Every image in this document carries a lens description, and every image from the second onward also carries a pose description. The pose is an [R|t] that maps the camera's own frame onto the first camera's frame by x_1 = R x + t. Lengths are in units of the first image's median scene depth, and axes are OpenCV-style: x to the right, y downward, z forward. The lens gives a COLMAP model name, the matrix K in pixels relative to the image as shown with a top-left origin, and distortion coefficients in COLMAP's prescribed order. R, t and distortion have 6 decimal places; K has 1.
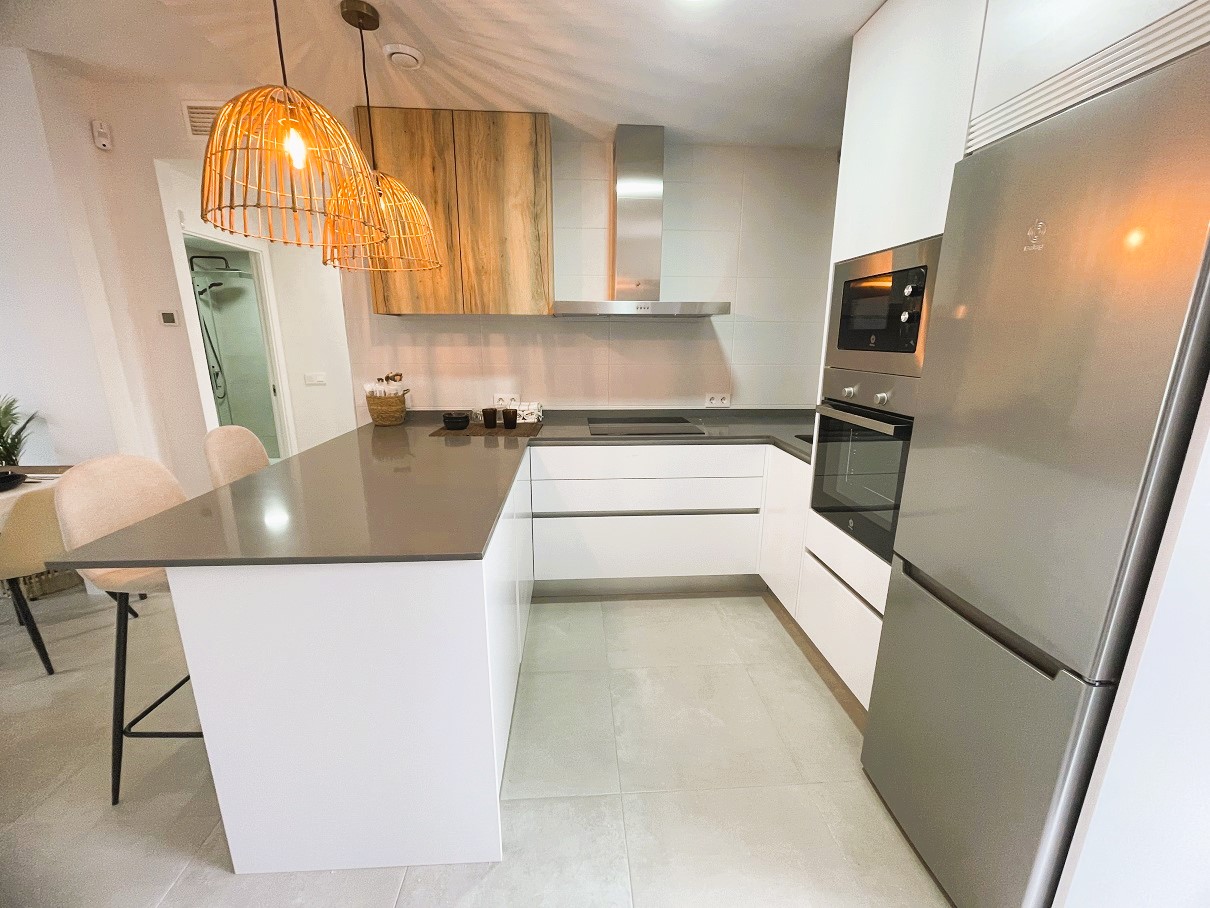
lens RADIAL K [[487.8, 0, 605.6], [0, 487.8, 452.4], [0, 0, 1]] dist [-0.000896, -0.000013]
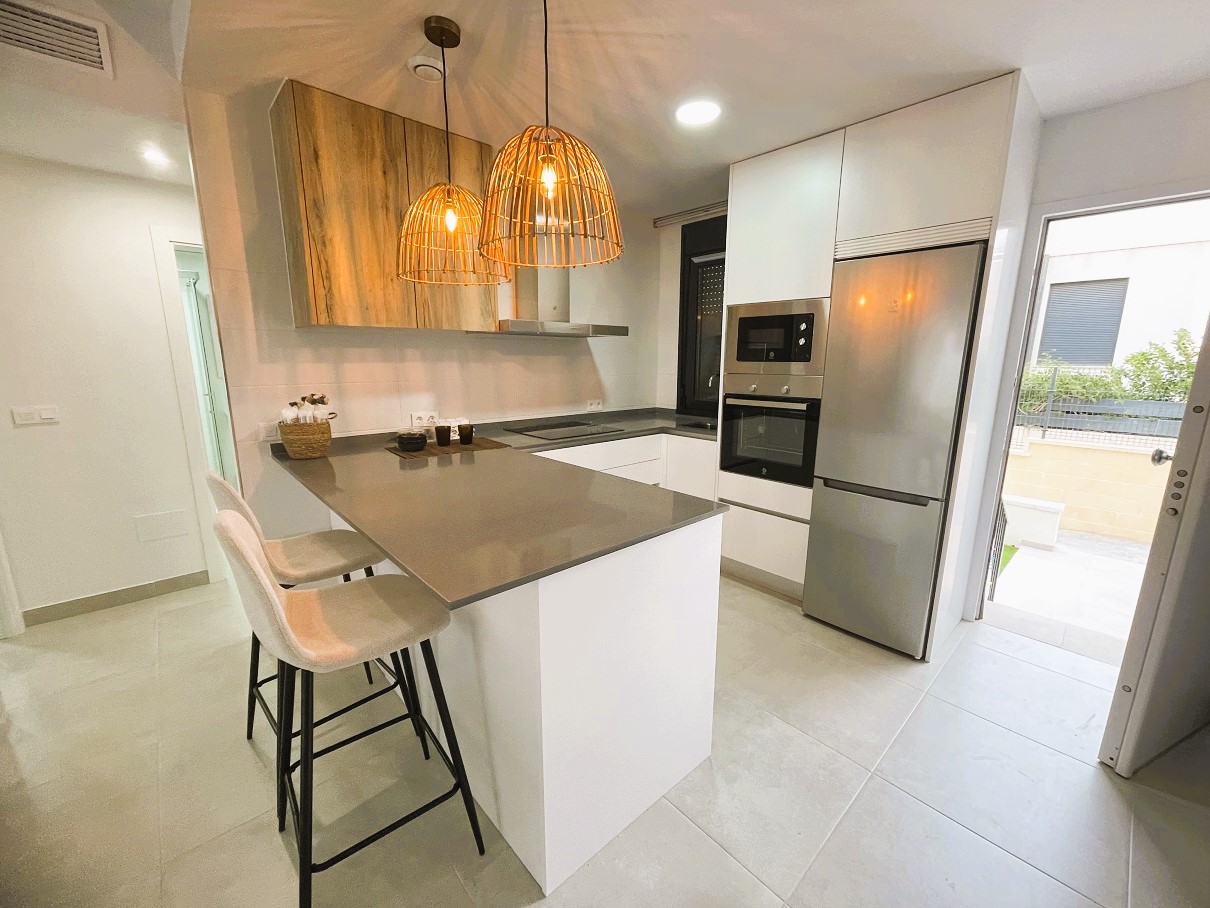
lens RADIAL K [[487.8, 0, 597.6], [0, 487.8, 453.0], [0, 0, 1]] dist [-0.000896, -0.000013]
pose [[0.783935, -0.121222, 0.608893, -0.617890], [0.141572, 0.989817, 0.014789, -0.007873], [-0.604486, 0.074609, 0.793114, 0.051854]]
